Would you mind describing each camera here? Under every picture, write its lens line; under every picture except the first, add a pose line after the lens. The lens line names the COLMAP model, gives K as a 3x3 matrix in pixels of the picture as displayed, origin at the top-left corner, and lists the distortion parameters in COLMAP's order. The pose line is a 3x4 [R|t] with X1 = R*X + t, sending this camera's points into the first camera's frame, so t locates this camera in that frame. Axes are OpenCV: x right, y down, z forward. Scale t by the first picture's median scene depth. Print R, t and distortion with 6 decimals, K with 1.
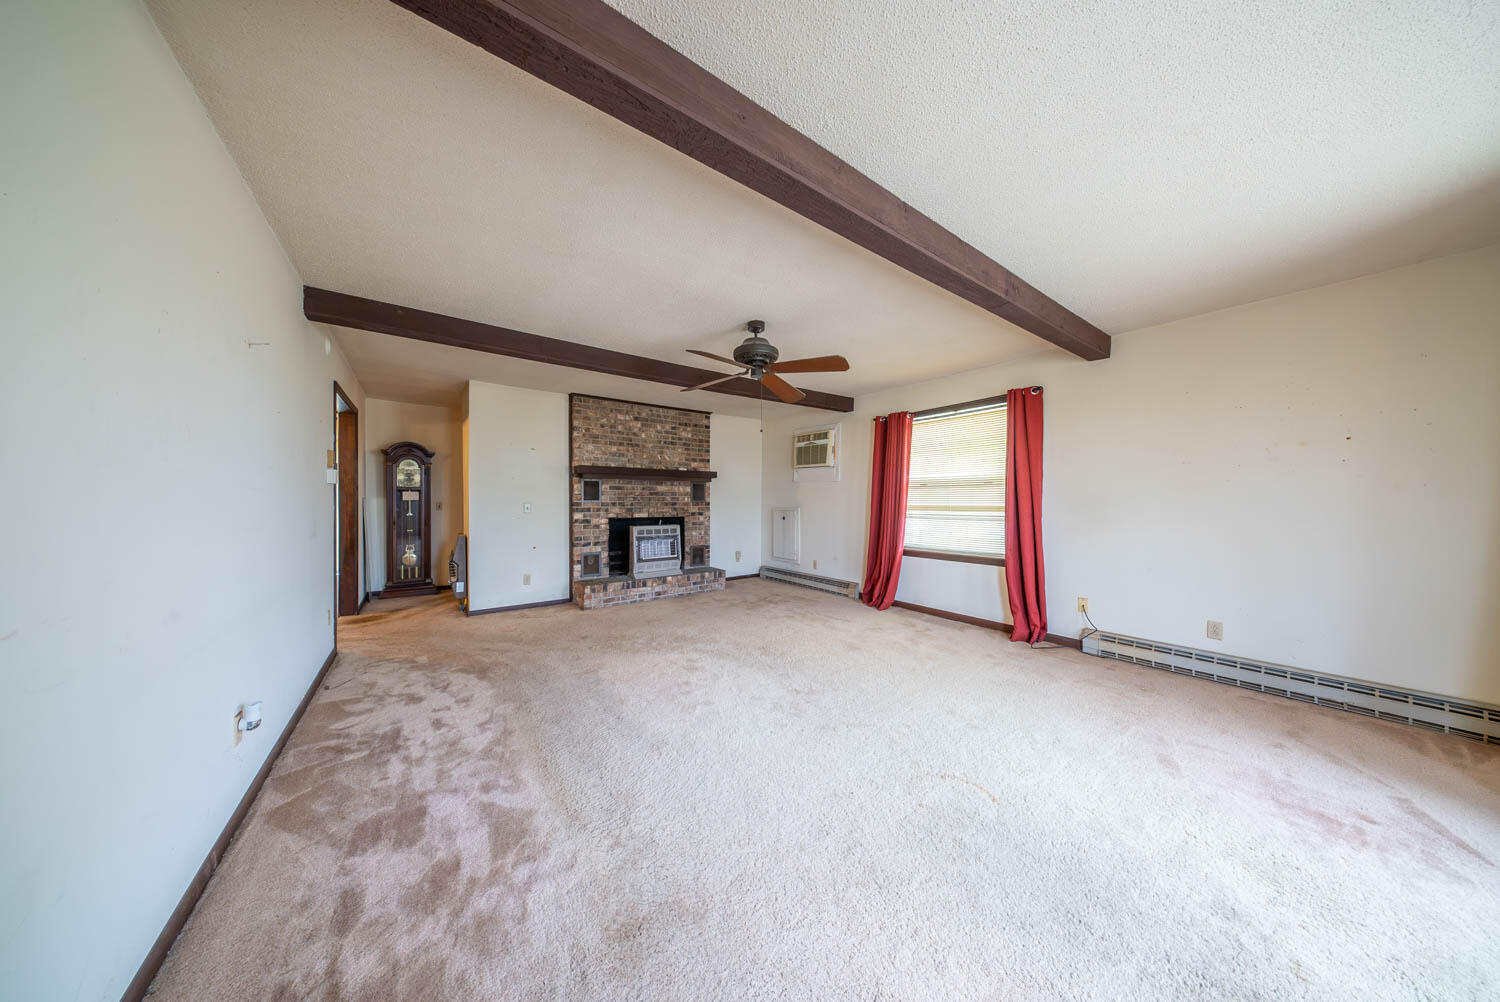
lens RADIAL K [[441.3, 0, 749.0], [0, 441.3, 503.2], [0, 0, 1]] dist [0.009422, -0.003366]
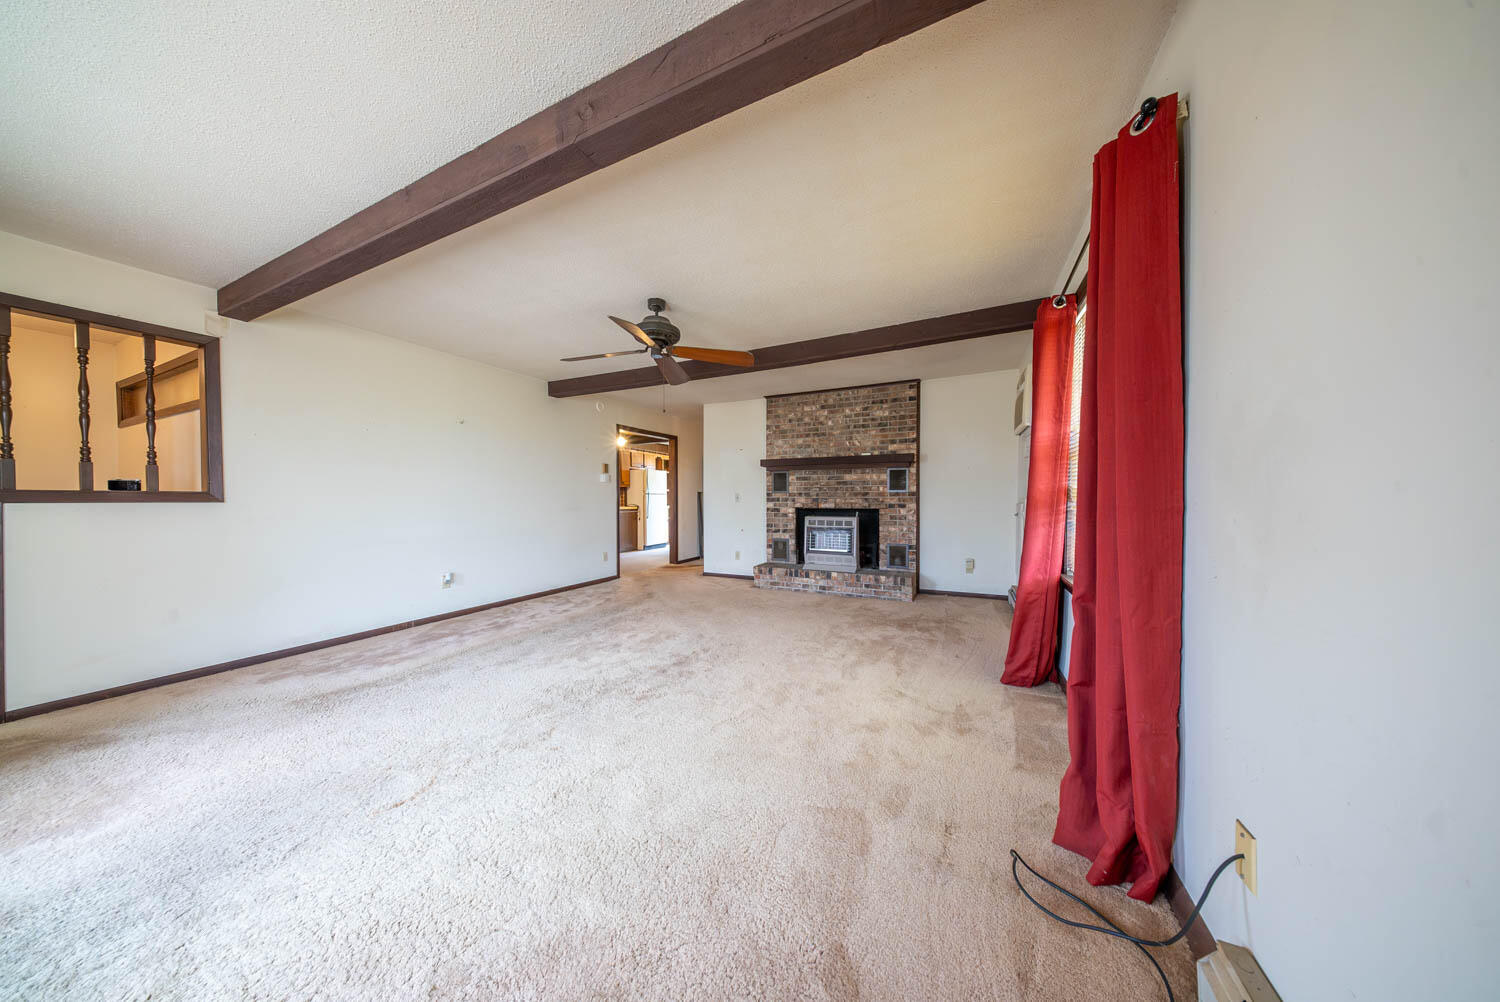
lens RADIAL K [[441.3, 0, 749.0], [0, 441.3, 503.2], [0, 0, 1]] dist [0.009422, -0.003366]
pose [[0.468960, 0.006654, -0.883194, 0.551196], [-0.002946, 0.999978, 0.005970, 0.016964], [0.883214, -0.000198, 0.468970, 0.409077]]
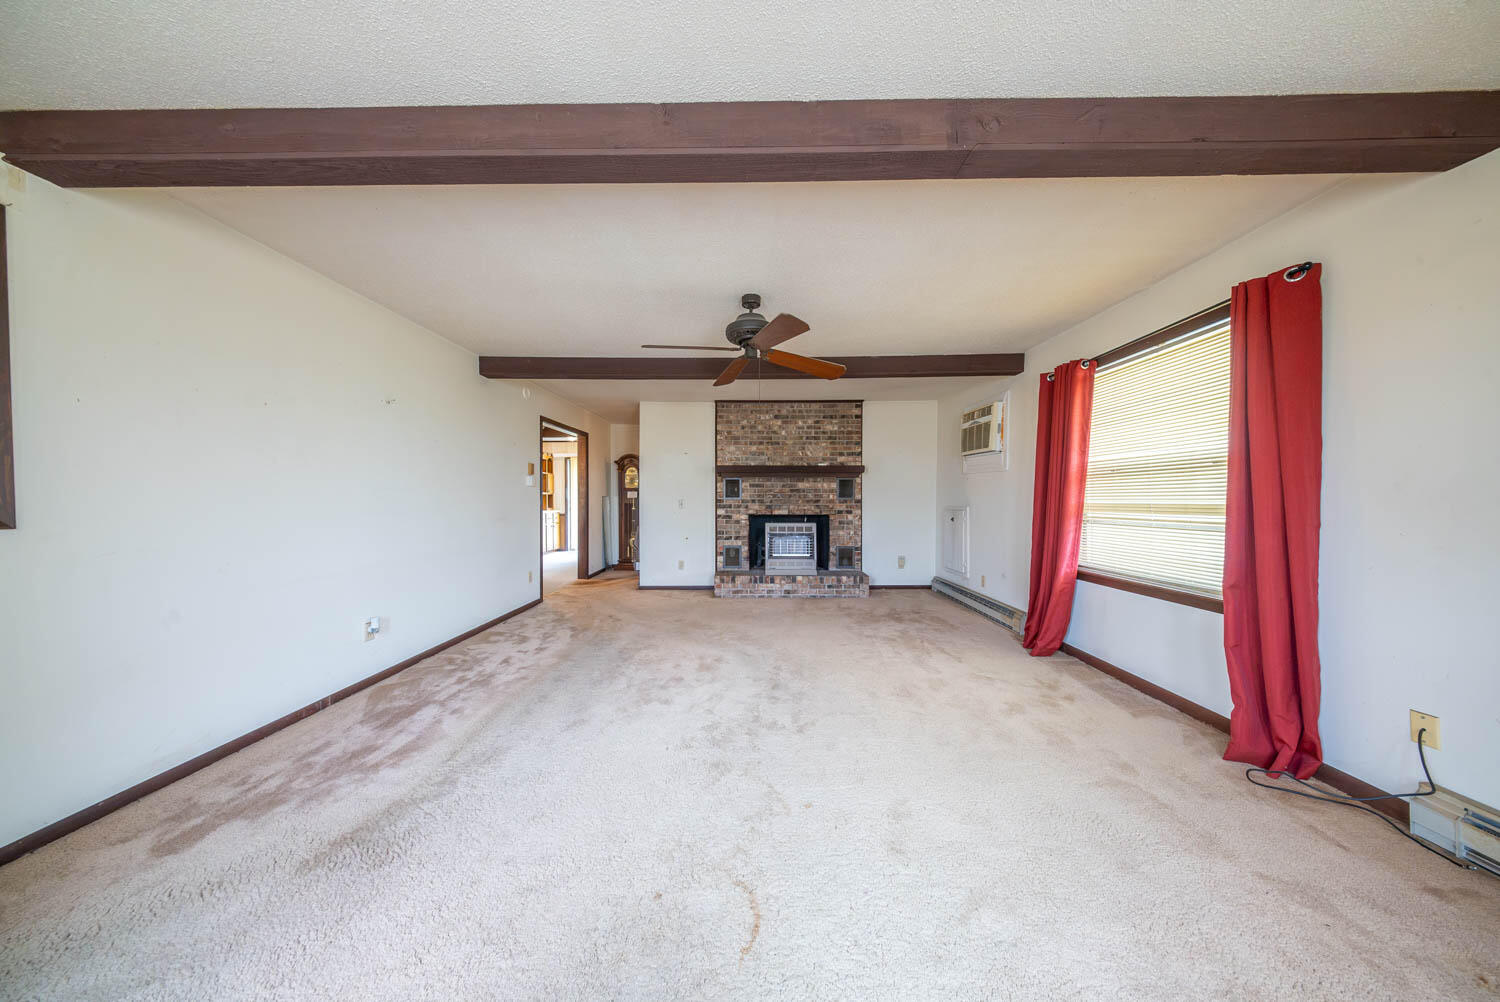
lens RADIAL K [[441.3, 0, 749.0], [0, 441.3, 503.2], [0, 0, 1]] dist [0.009422, -0.003366]
pose [[0.799737, 0.004609, -0.600333, 0.312550], [-0.002744, 0.999988, 0.004023, 0.002759], [0.600344, -0.001570, 0.799740, 0.158371]]
